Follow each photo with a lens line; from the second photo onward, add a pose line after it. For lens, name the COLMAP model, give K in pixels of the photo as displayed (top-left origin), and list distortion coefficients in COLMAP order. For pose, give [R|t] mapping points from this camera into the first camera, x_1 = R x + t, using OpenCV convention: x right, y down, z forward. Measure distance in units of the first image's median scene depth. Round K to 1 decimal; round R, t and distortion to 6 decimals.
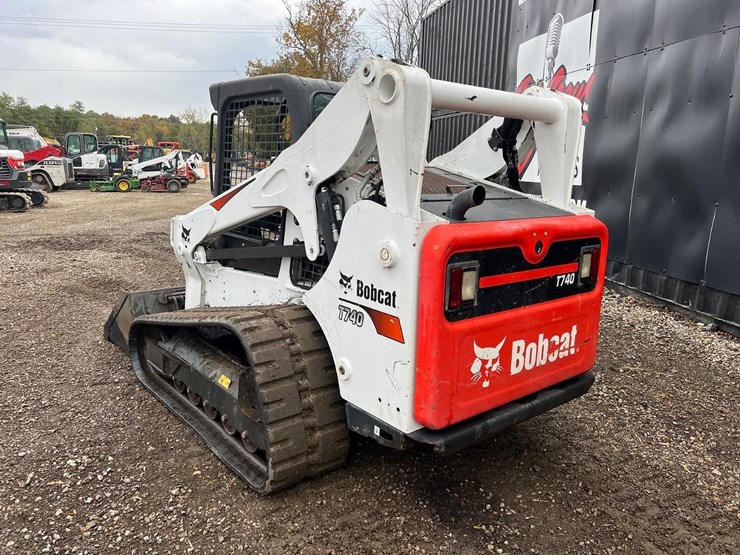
lens RADIAL K [[556.5, 0, 370.4], [0, 556.5, 274.2], [0, 0, 1]] dist [0.063373, -0.075527]
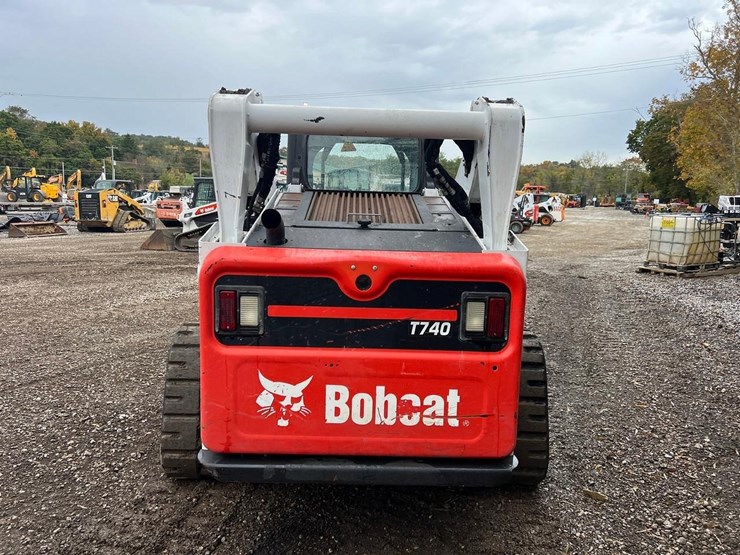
lens RADIAL K [[556.5, 0, 370.4], [0, 556.5, 274.2], [0, 0, 1]] dist [0.063373, -0.075527]
pose [[0.774175, 0.075777, -0.628420, 0.798814], [-0.123683, 0.991780, -0.032777, -0.031511], [0.620770, 0.103100, 0.777184, 0.311830]]
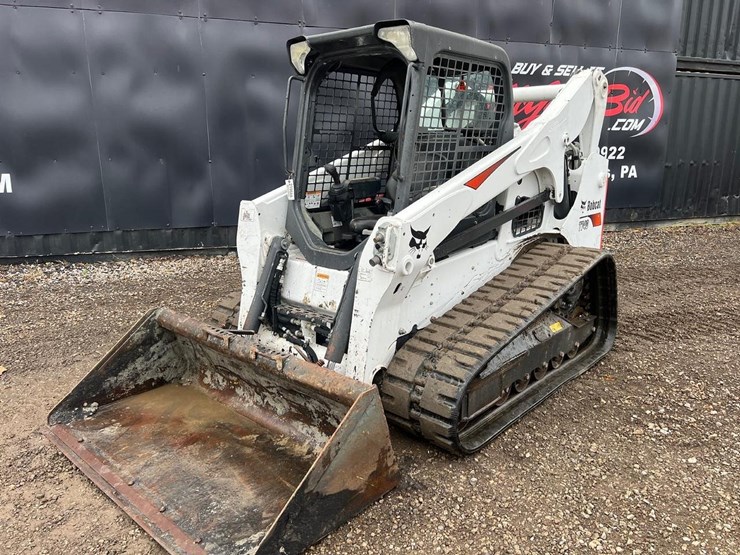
lens RADIAL K [[556.5, 0, 370.4], [0, 556.5, 274.2], [0, 0, 1]] dist [0.063373, -0.075527]
pose [[-0.135532, -0.258136, 0.956555, -1.495511], [0.189348, 0.940919, 0.280745, -0.355145], [-0.972511, 0.219172, -0.078647, 1.681565]]
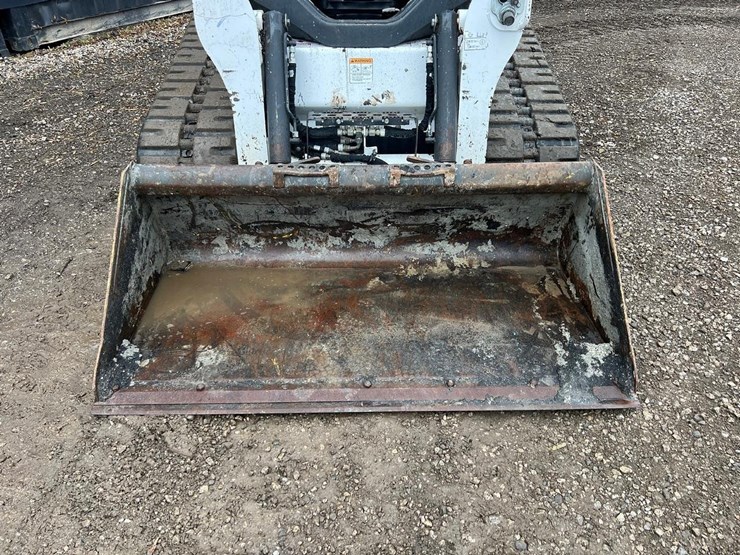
lens RADIAL K [[550.6, 0, 369.3], [0, 550.6, 282.9], [0, 0, 1]] dist [0.064191, -0.073463]
pose [[-0.777666, -0.392011, 0.491490, -0.924446], [0.096010, 0.698559, 0.709082, -0.415268], [-0.621303, 0.598617, -0.505609, 2.341022]]
